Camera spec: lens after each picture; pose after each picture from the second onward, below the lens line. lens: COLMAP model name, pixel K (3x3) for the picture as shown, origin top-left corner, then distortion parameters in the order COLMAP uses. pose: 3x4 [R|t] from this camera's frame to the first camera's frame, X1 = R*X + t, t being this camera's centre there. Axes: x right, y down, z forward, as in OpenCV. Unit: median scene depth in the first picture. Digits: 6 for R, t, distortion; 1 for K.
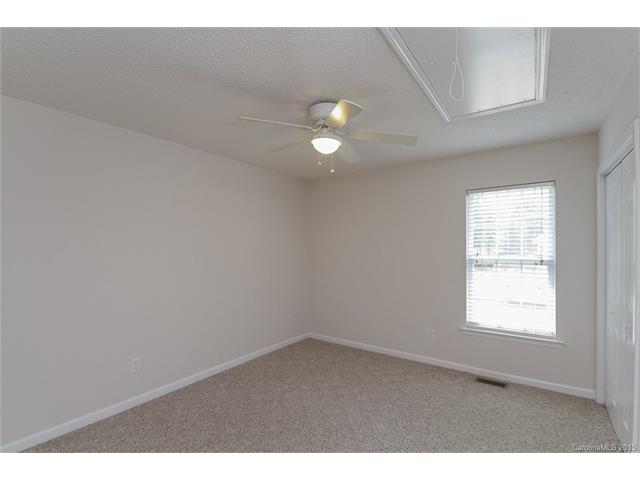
lens RADIAL K [[299.3, 0, 322.7], [0, 299.3, 245.8], [0, 0, 1]] dist [-0.002283, -0.000595]
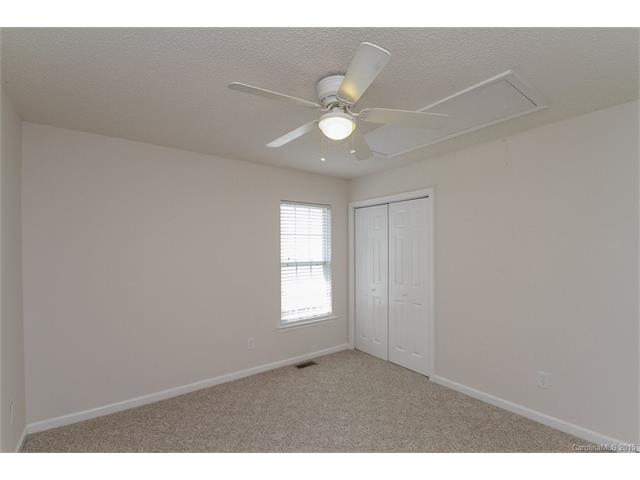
lens RADIAL K [[299.3, 0, 322.7], [0, 299.3, 245.8], [0, 0, 1]] dist [-0.002283, -0.000595]
pose [[0.300920, 0.014584, 0.953538, -0.578222], [0.004728, 0.999848, -0.016784, -0.000059], [-0.953638, 0.009559, 0.300805, 0.582455]]
